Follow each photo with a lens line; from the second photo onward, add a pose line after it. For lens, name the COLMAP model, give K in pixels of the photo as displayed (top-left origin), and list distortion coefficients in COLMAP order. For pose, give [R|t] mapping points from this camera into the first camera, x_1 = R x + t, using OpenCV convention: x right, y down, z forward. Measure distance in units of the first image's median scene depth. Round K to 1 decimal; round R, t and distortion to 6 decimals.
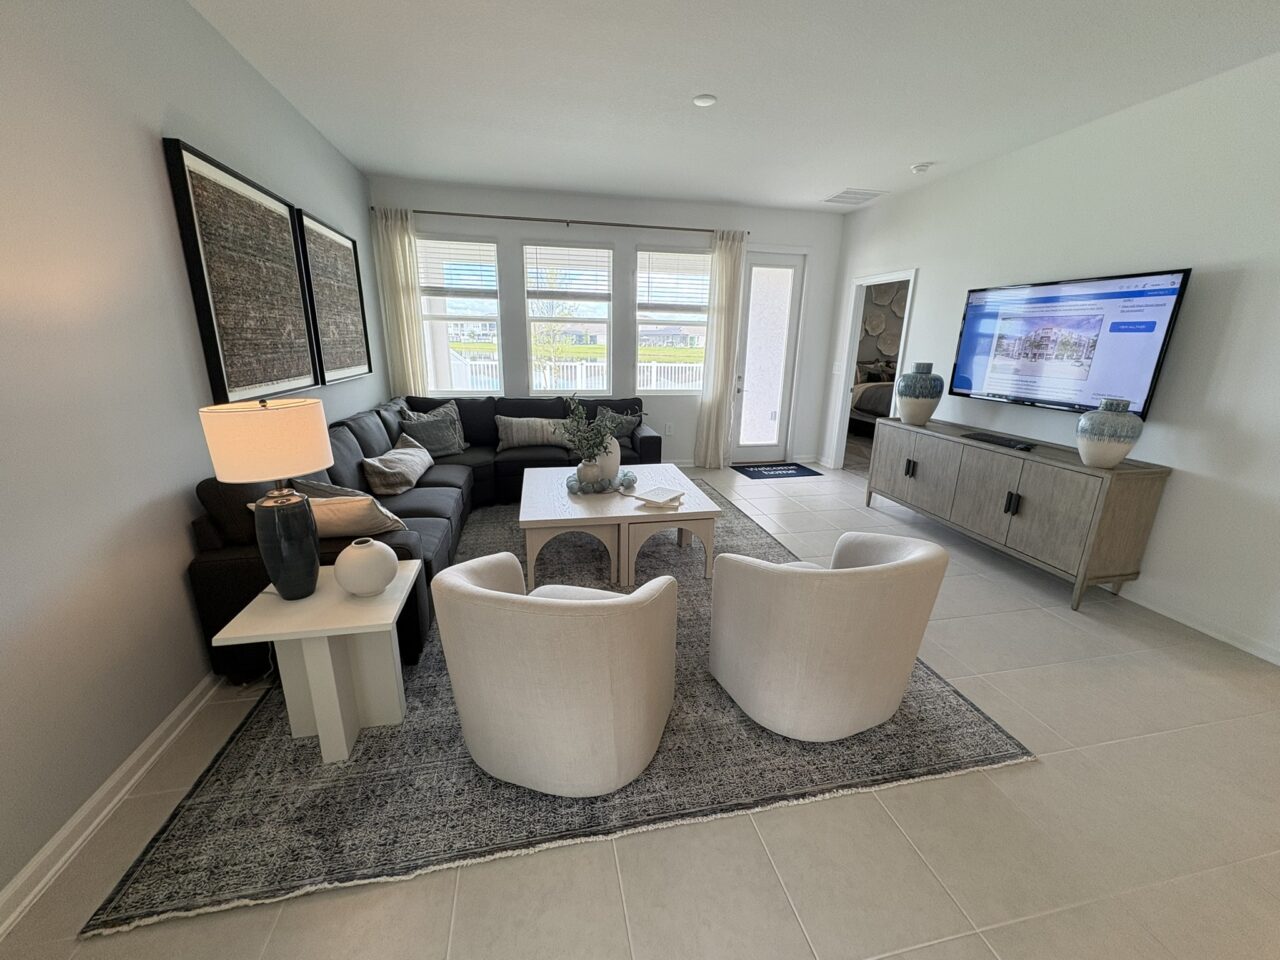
lens RADIAL K [[507.7, 0, 637.5], [0, 507.7, 485.5], [0, 0, 1]] dist [-0.003323, 0.000093]
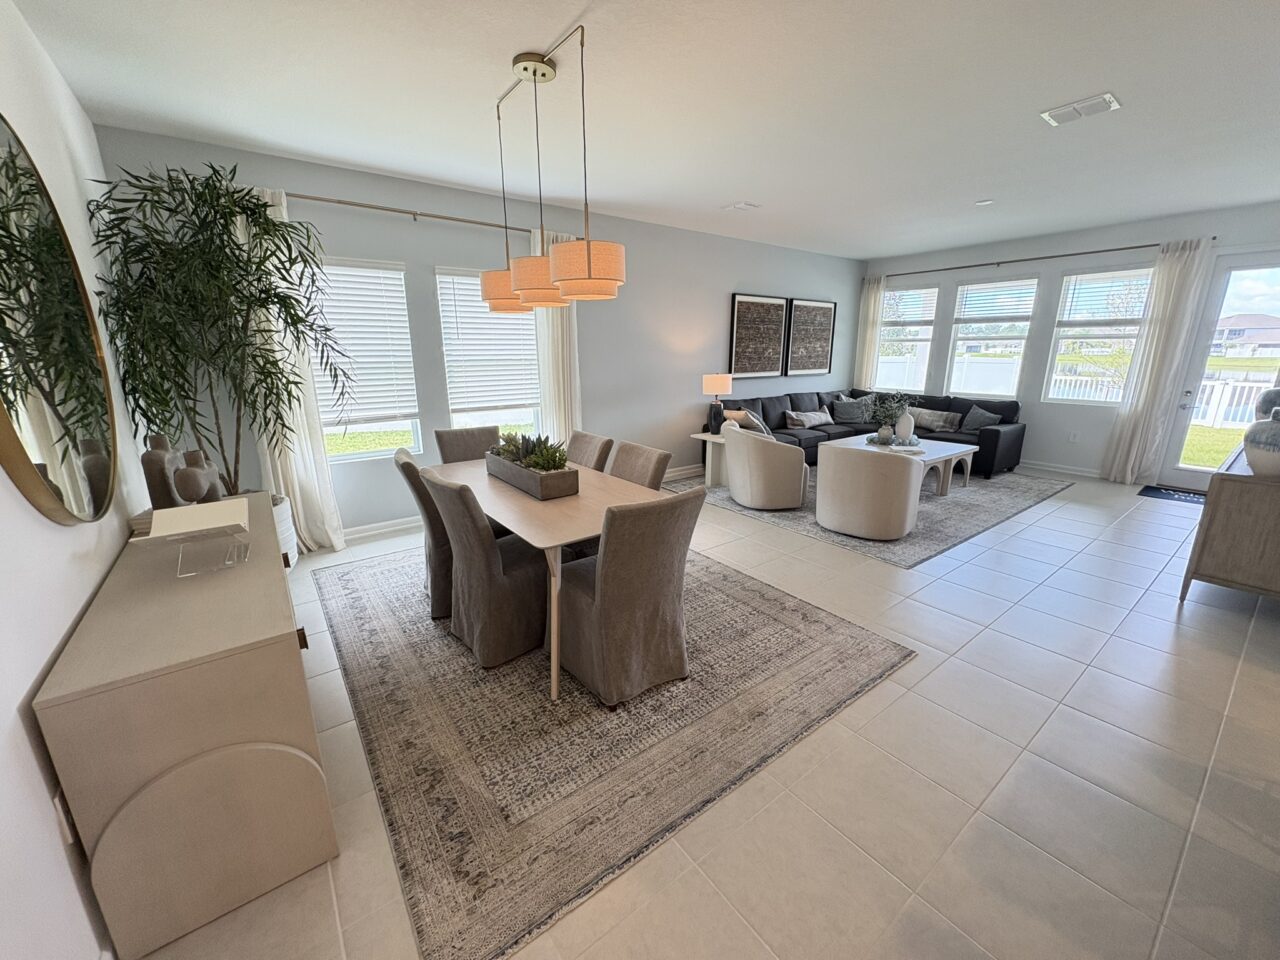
lens RADIAL K [[507.7, 0, 639.2], [0, 507.7, 481.1], [0, 0, 1]] dist [-0.003323, 0.000093]
pose [[0.420928, 0.208849, -0.882724, 0.752574], [-0.240403, 0.964021, 0.113447, 0.091780], [0.874658, 0.164457, 0.455991, -0.307306]]
